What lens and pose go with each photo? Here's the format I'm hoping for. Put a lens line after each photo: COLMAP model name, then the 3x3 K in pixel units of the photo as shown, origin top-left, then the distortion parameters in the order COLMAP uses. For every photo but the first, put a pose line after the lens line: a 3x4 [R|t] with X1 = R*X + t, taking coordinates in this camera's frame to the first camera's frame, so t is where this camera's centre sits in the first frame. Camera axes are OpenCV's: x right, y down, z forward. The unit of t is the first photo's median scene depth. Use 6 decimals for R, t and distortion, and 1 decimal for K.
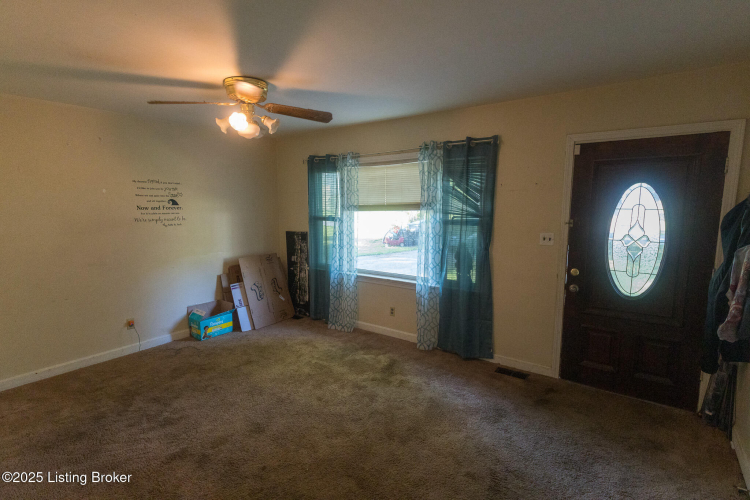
lens RADIAL K [[361.0, 0, 376.2], [0, 361.0, 251.0], [0, 0, 1]] dist [0.002834, 0.000746]
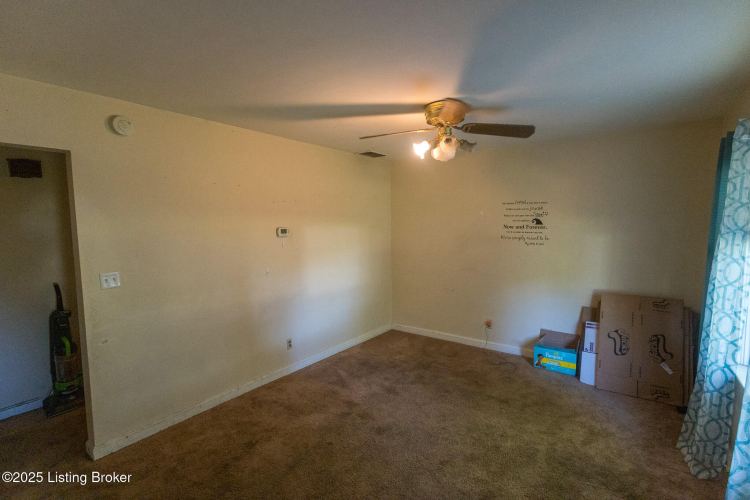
lens RADIAL K [[361.0, 0, 376.1], [0, 361.0, 250.9], [0, 0, 1]] dist [0.002834, 0.000746]
pose [[0.007692, 0.092490, -0.995684, 0.449780], [-0.119221, 0.988696, 0.090920, -0.093669], [0.992838, 0.118007, 0.018632, 0.554791]]
